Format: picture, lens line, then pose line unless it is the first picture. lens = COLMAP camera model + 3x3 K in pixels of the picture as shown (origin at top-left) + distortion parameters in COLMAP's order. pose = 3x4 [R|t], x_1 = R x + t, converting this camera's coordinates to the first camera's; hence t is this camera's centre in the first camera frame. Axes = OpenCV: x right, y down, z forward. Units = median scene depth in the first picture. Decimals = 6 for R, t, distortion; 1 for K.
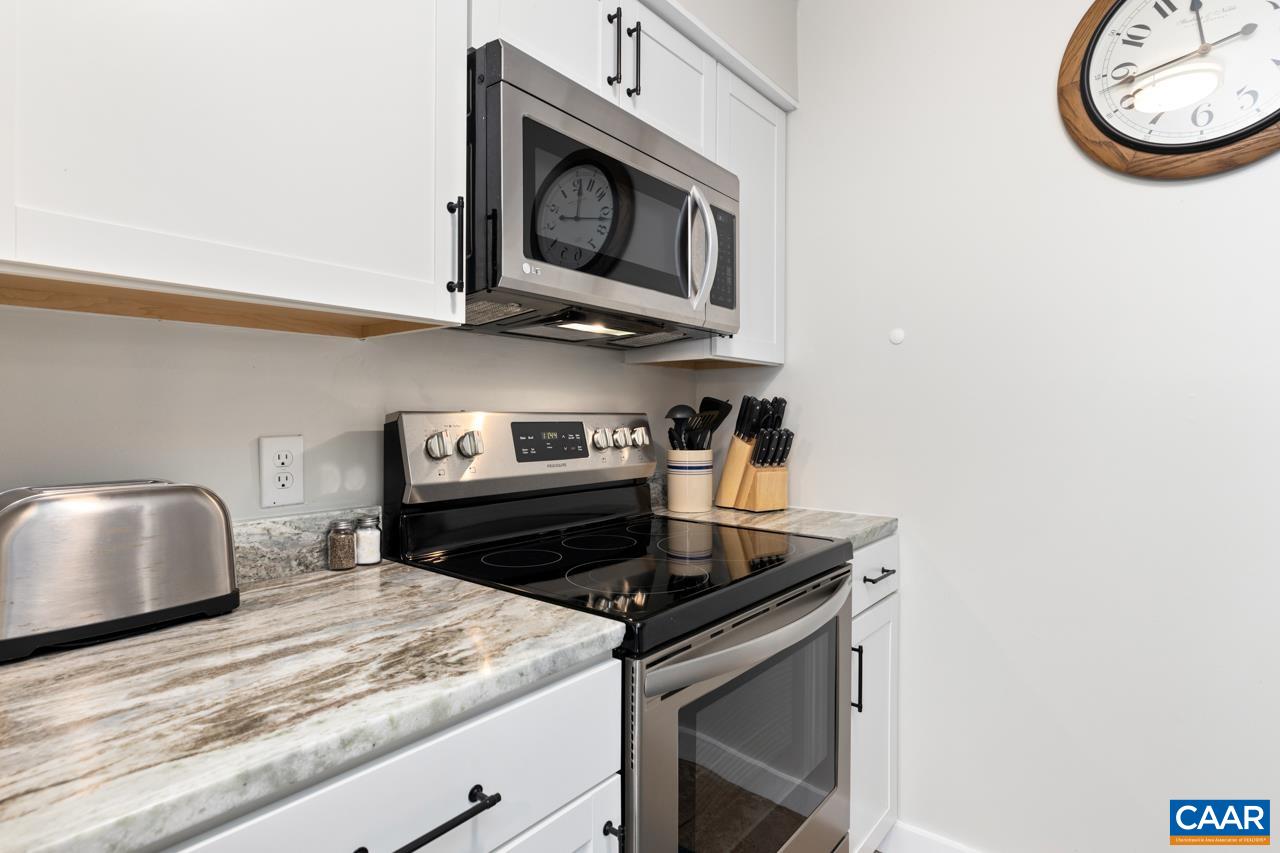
lens RADIAL K [[652.4, 0, 643.5], [0, 652.4, 415.9], [0, 0, 1]] dist [-0.013633, -0.000047]
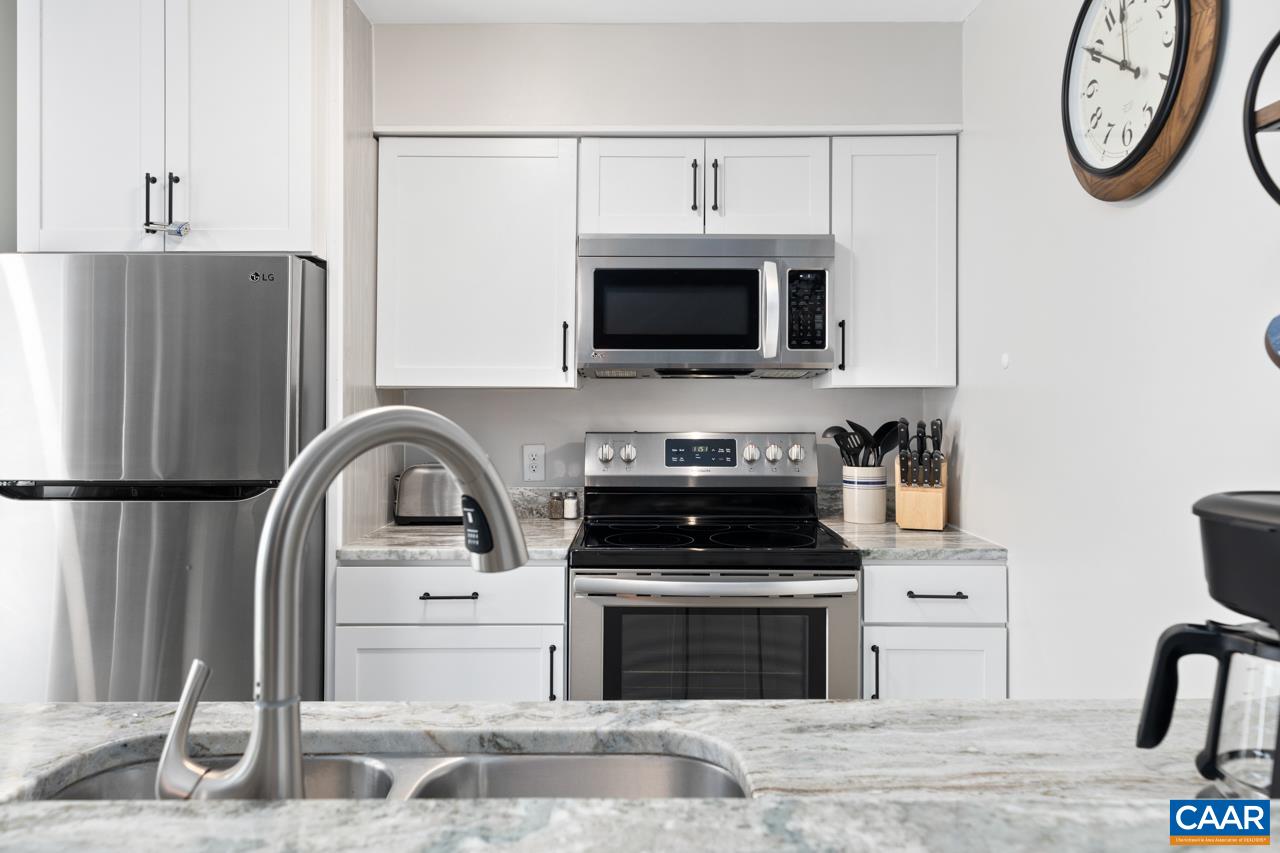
lens RADIAL K [[881.2, 0, 633.9], [0, 881.2, 405.8], [0, 0, 1]] dist [0.024559, -0.000766]
pose [[0.618679, 0.001801, -0.785642, 1.406839], [-0.000307, 0.999998, 0.002051, -0.074614], [0.785644, -0.001027, 0.618678, -0.308246]]
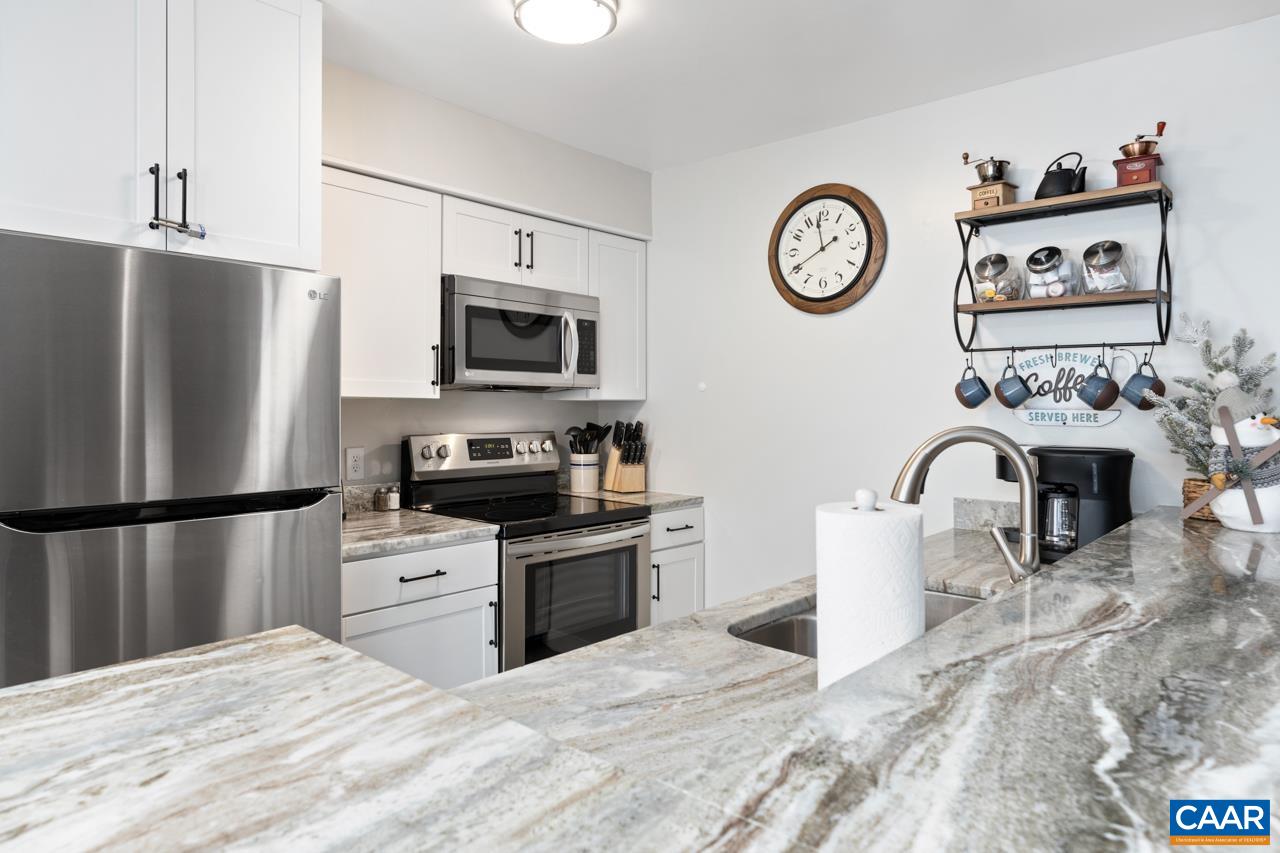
lens RADIAL K [[791.0, 0, 637.0], [0, 791.0, 408.4], [0, 0, 1]] dist [0.004391, 0.001343]
pose [[0.998544, 0.006695, -0.053530, 0.429861], [-0.006413, 0.999965, 0.005444, -0.099991], [0.053565, -0.005093, 0.998551, -1.314037]]
